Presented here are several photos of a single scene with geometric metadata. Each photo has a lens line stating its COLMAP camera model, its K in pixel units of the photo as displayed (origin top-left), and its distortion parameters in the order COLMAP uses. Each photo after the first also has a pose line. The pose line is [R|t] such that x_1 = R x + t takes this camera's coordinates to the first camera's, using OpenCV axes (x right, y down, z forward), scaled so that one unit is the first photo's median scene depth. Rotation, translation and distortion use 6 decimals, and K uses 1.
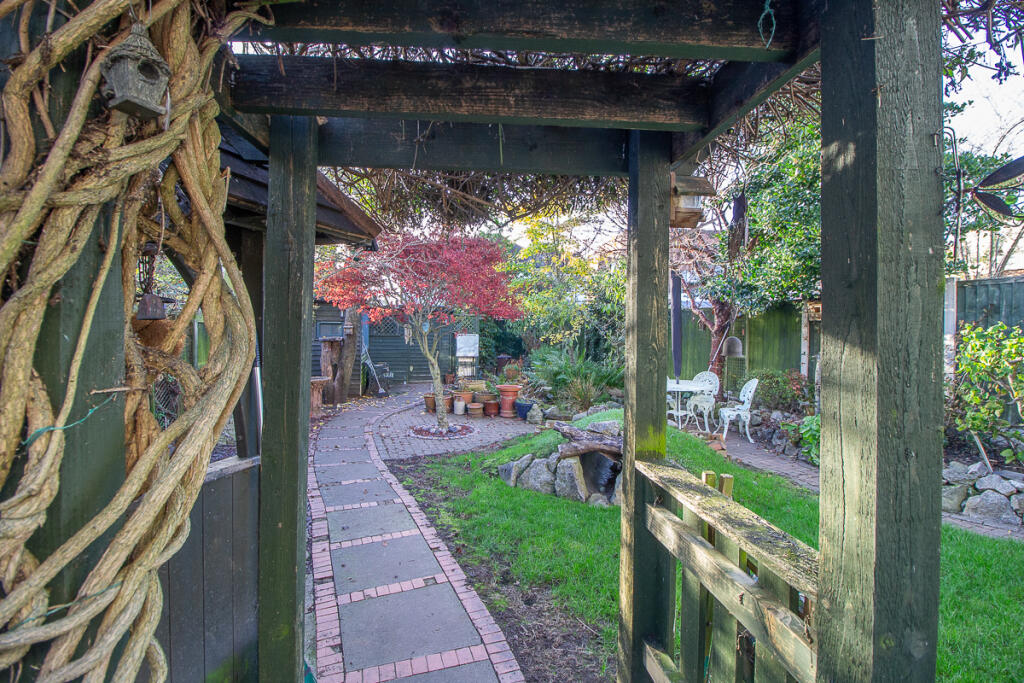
lens RADIAL K [[475.2, 0, 512.0], [0, 475.2, 341.5], [0, 0, 1]] dist [0.000614, -0.014040]
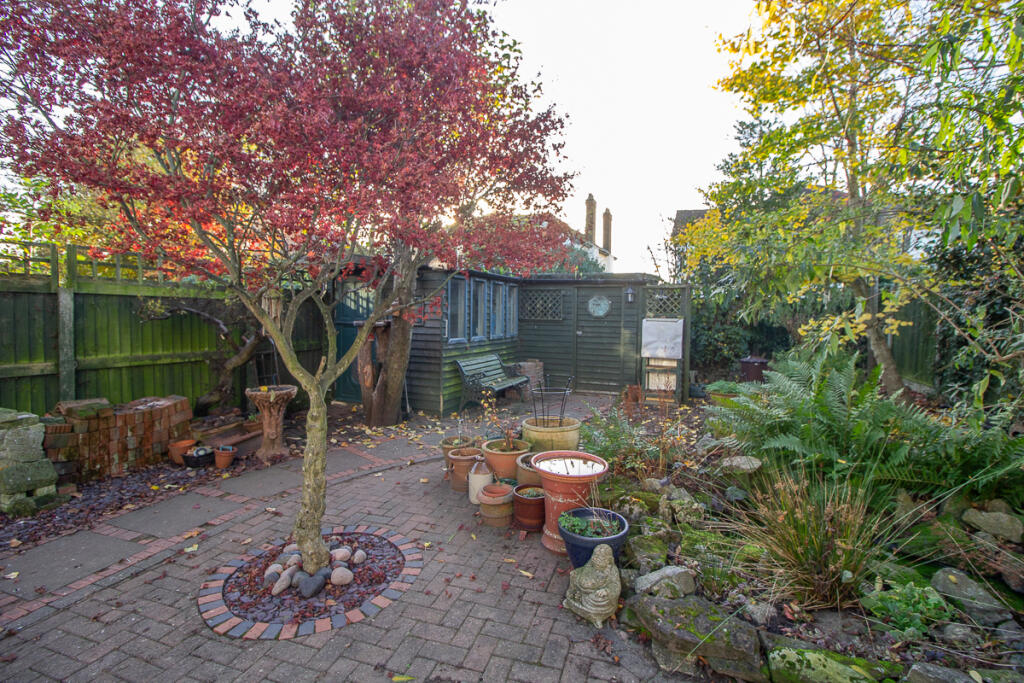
lens RADIAL K [[470.9, 0, 507.9], [0, 470.9, 342.5], [0, 0, 1]] dist [0.000797, -0.014042]
pose [[0.779167, 0.044757, -0.625216, 0.292289], [-0.017951, 0.998632, 0.049117, -0.028647], [0.626559, -0.027047, 0.778905, 1.042354]]
